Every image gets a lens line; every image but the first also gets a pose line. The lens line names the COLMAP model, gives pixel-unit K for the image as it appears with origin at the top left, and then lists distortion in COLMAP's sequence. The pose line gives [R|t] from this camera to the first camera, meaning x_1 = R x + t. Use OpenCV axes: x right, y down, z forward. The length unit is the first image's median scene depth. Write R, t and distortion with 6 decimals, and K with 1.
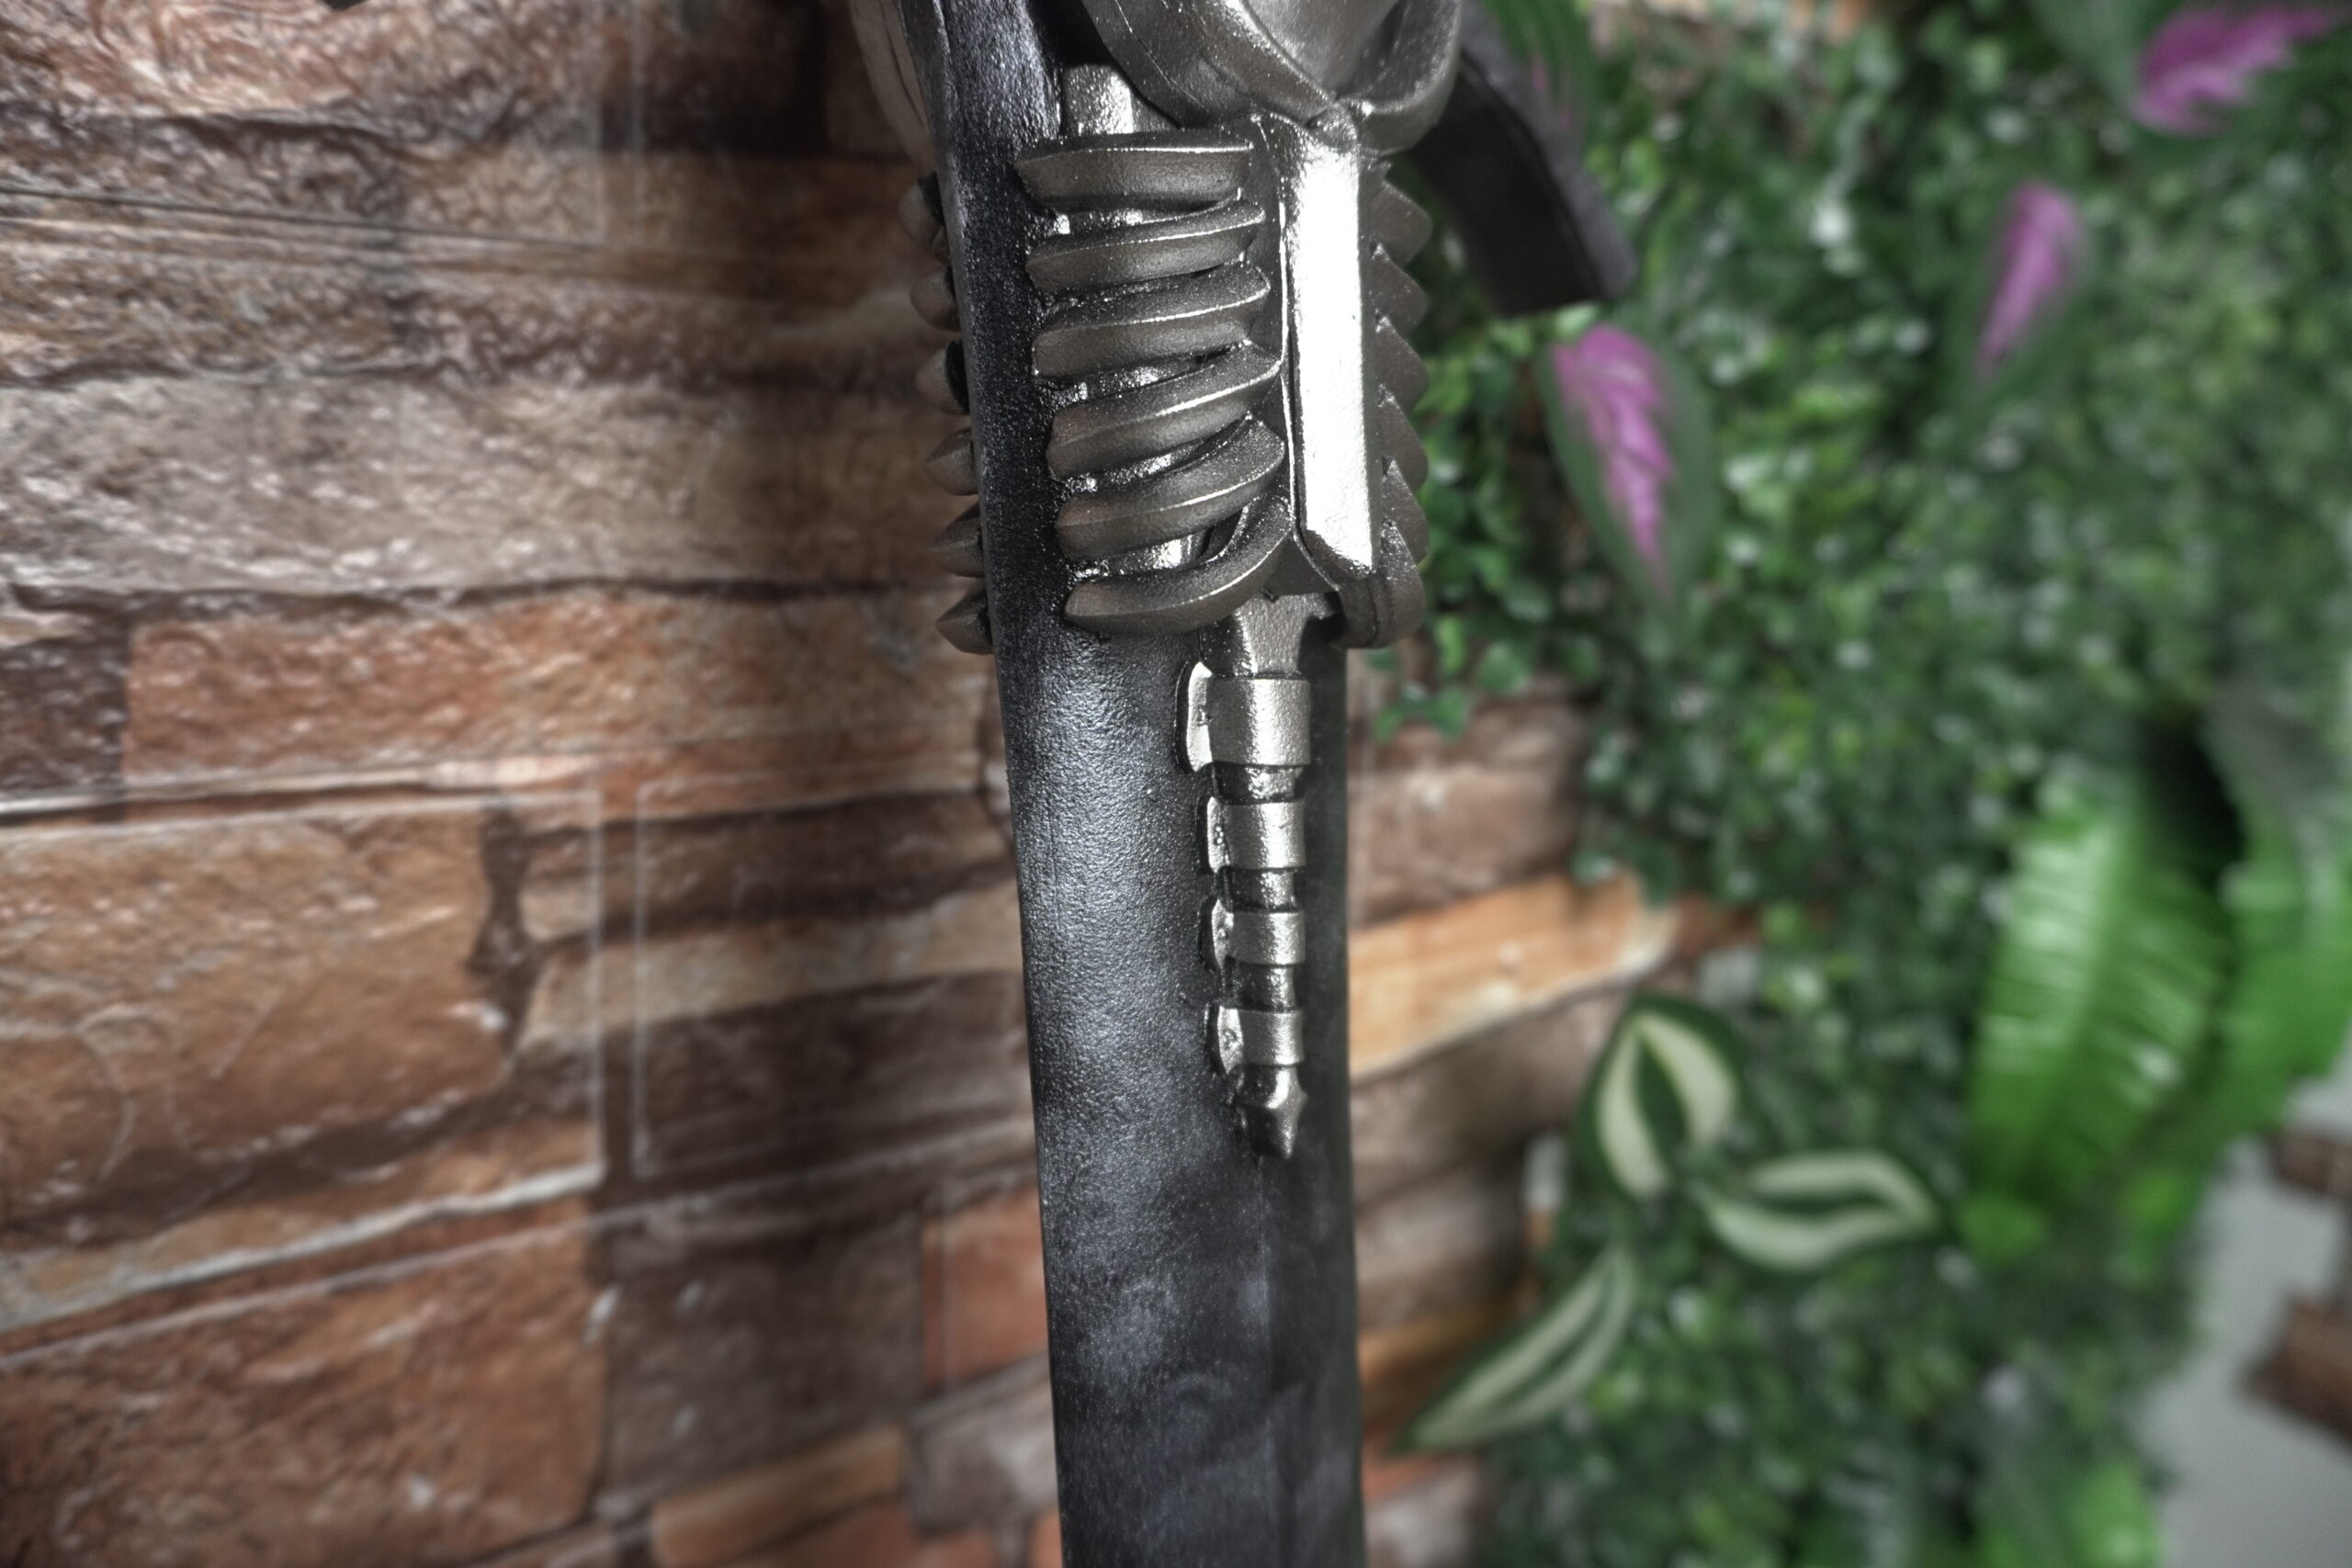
lens RADIAL K [[1591.9, 0, 1181.2], [0, 1591.9, 781.0], [0, 0, 1]] dist [-0.035626, 0.035227]
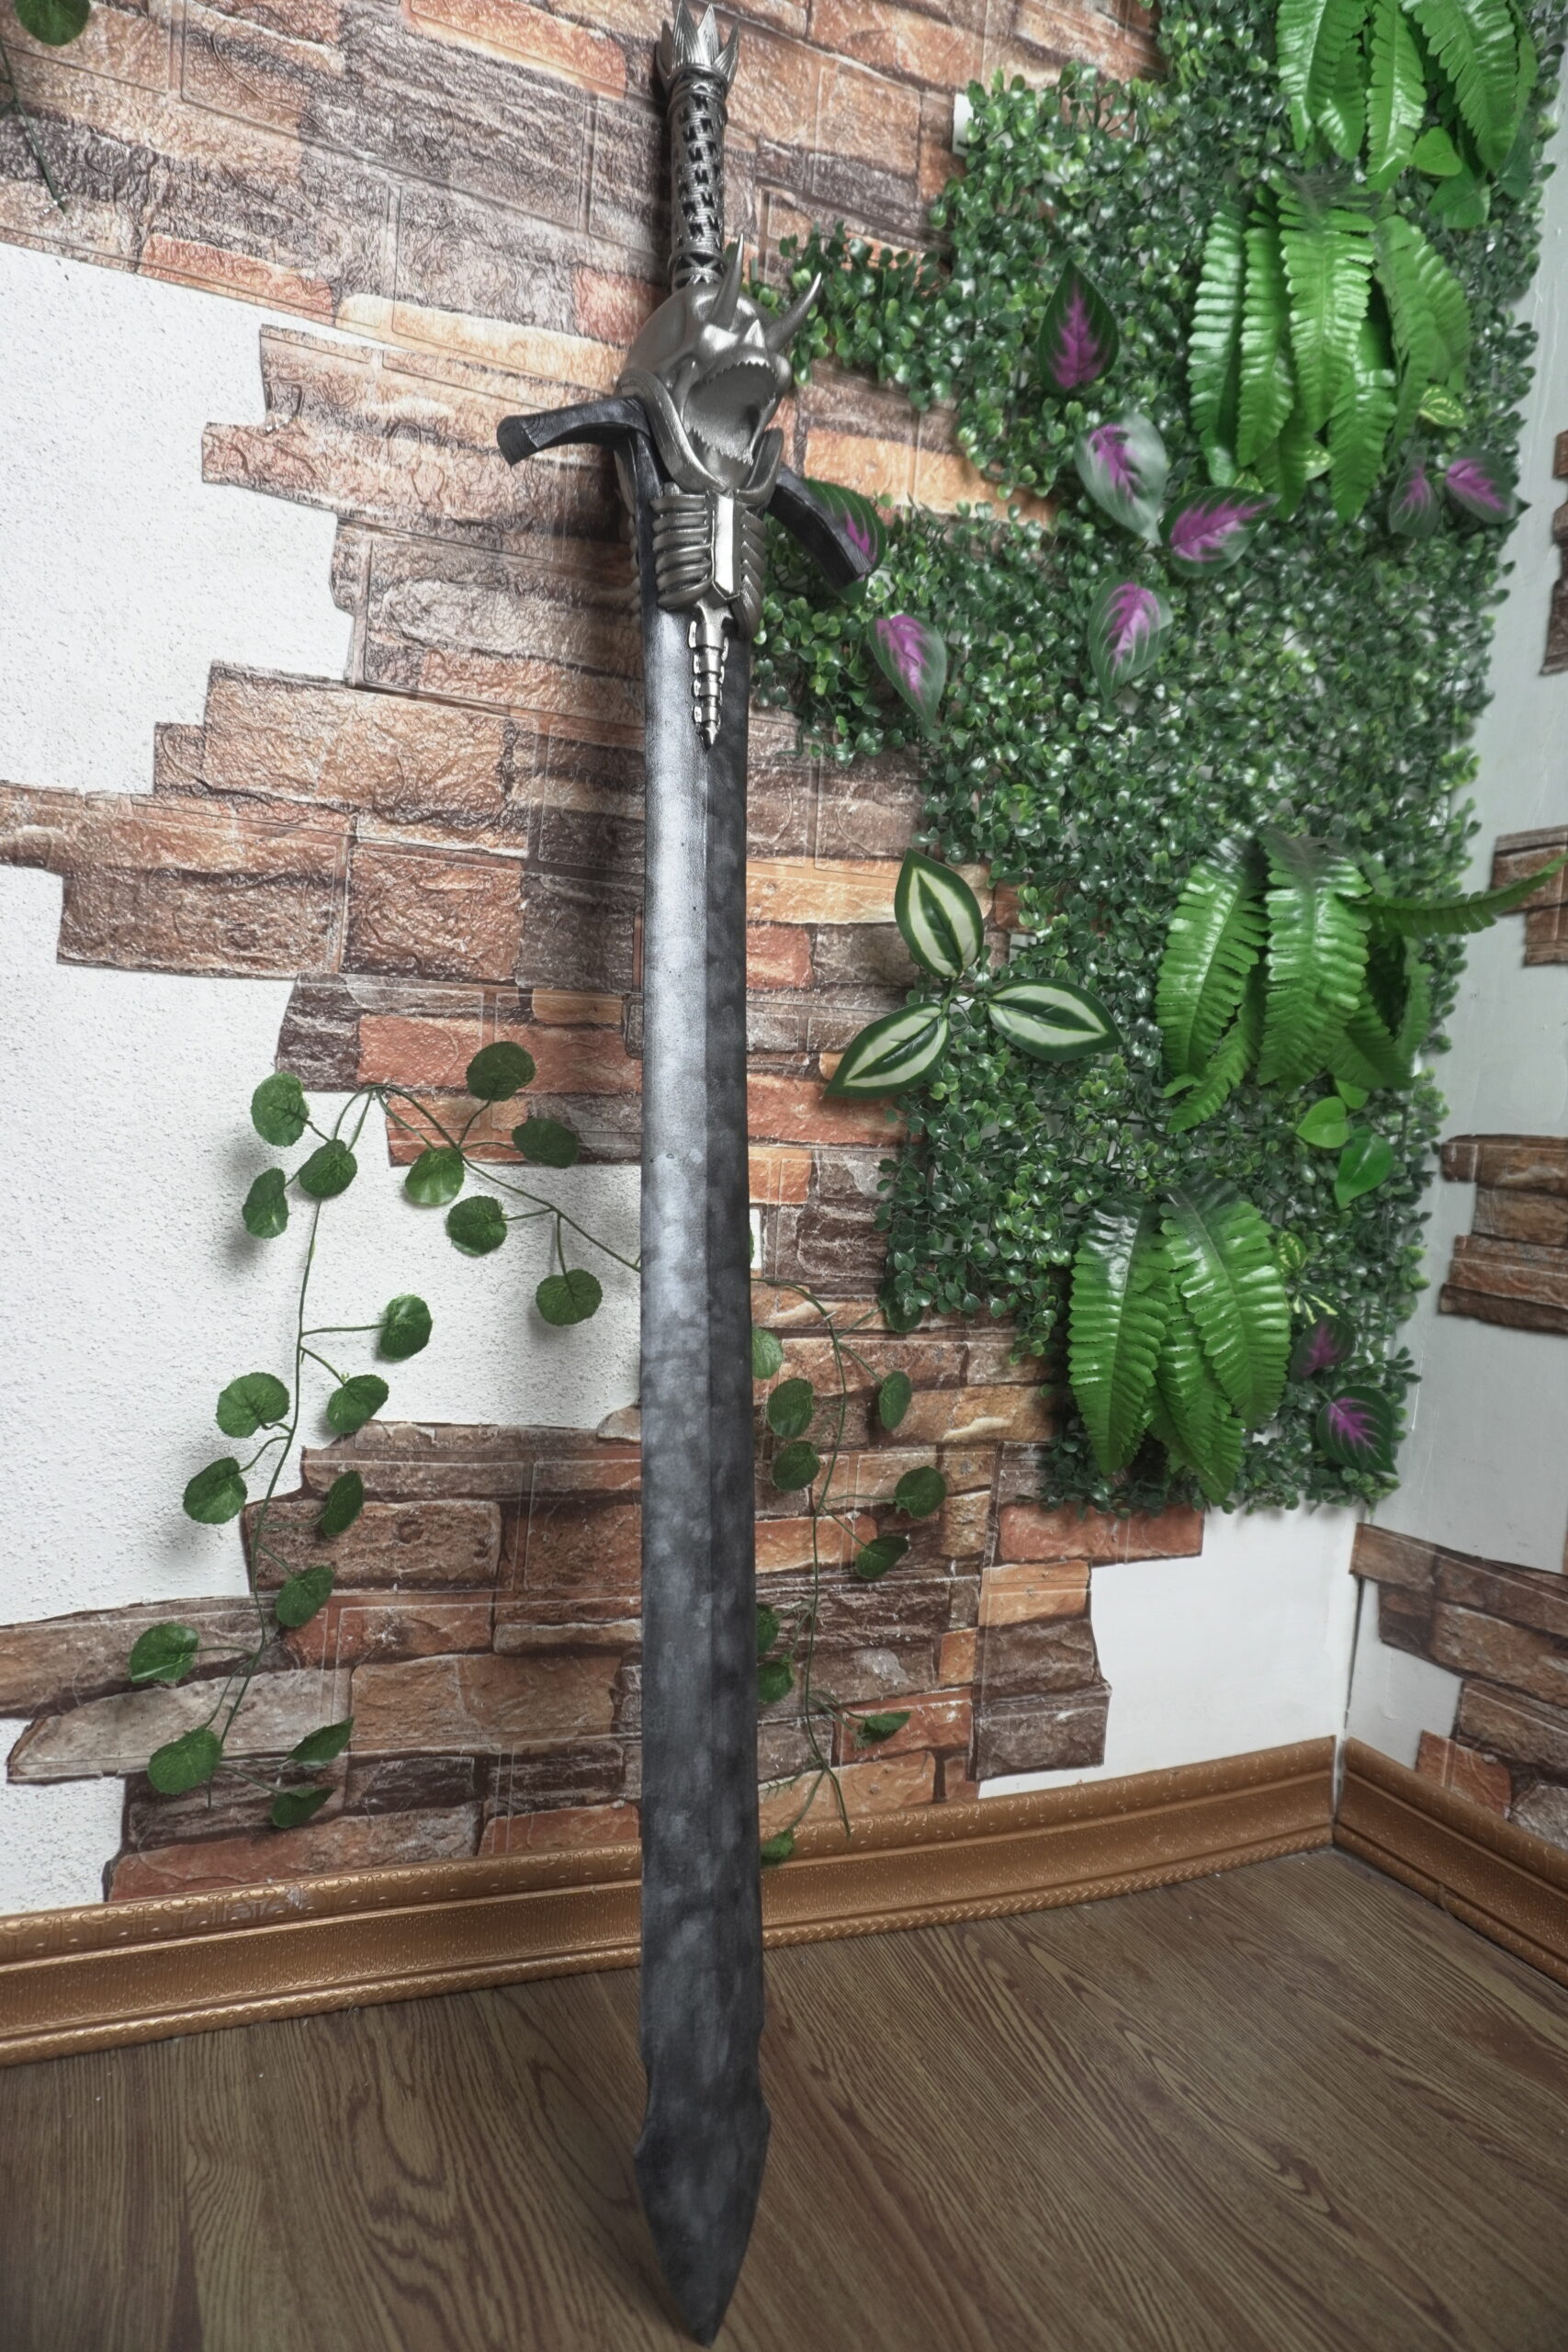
lens RADIAL K [[1591.9, 0, 778.9], [0, 1591.9, 1173.4], [0, 0, 1]] dist [-0.035626, 0.035227]
pose [[0.986240, 0.012794, -0.164824, 0.677355], [-0.045074, 0.980038, -0.193632, 1.546051], [0.159056, 0.198397, 0.967130, -1.913835]]
